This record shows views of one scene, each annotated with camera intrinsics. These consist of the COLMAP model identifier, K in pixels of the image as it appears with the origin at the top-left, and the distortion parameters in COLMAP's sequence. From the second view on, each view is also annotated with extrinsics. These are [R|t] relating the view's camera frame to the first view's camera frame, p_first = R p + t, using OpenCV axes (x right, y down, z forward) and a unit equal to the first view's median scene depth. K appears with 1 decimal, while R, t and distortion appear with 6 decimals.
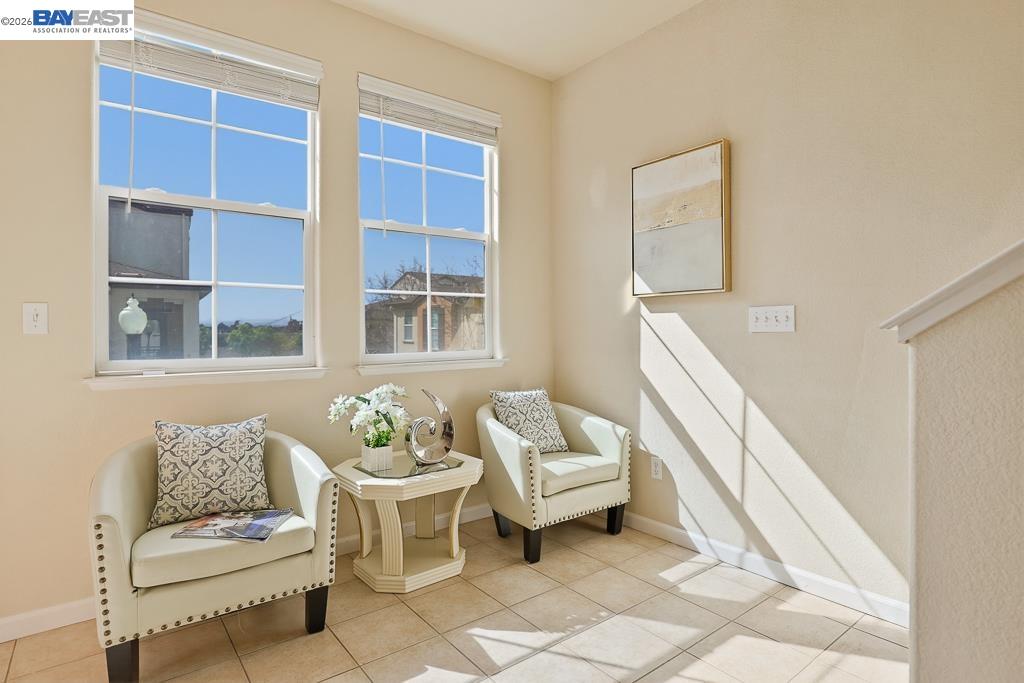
lens RADIAL K [[542.9, 0, 517.6], [0, 542.9, 335.1], [0, 0, 1]] dist [-0.018684, 0.001733]
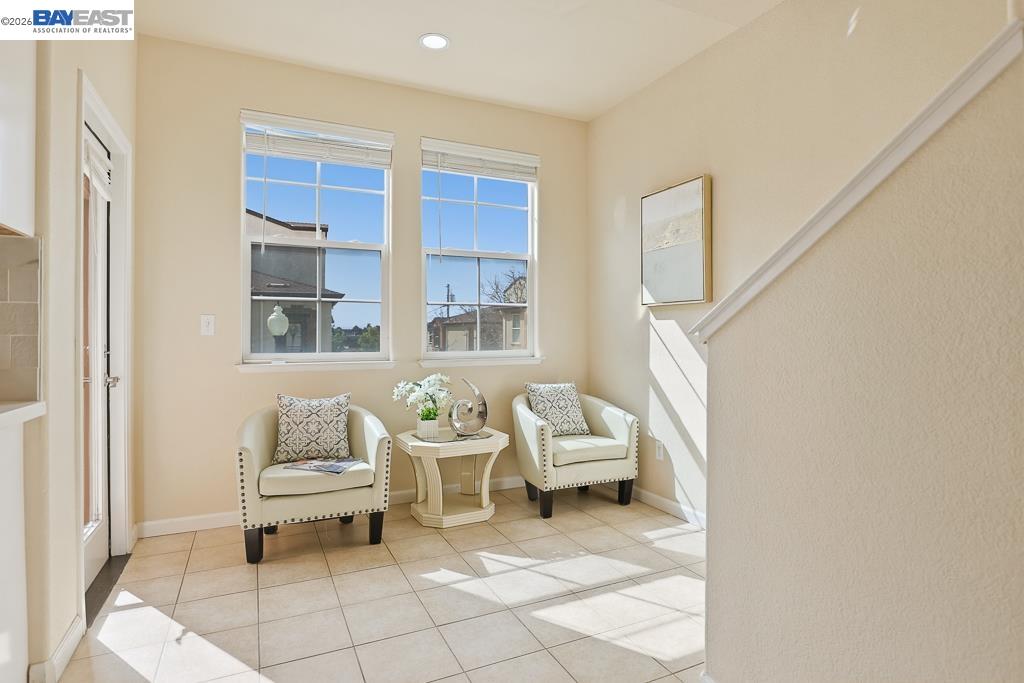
lens RADIAL K [[545.4, 0, 517.5], [0, 545.4, 338.6], [0, 0, 1]] dist [-0.015747, -0.000248]
pose [[0.977310, 0.006460, -0.211715, 0.241322], [-0.006362, 0.999979, 0.001146, 0.001121], [0.211718, 0.000227, 0.977331, -0.270003]]
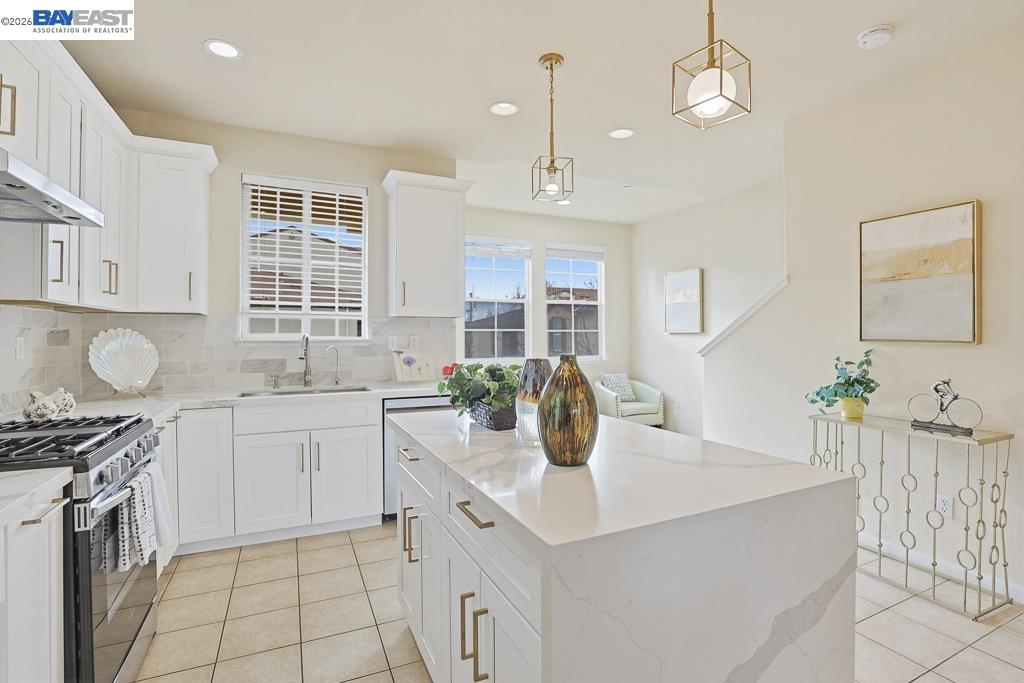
lens RADIAL K [[484.0, 0, 516.9], [0, 484.0, 332.6], [0, 0, 1]] dist [-0.038910, 0.008526]
pose [[0.973939, 0.000823, -0.226807, 0.082618], [-0.002995, 0.999953, -0.009233, -0.058546], [0.226789, 0.009672, 0.973896, -1.281236]]
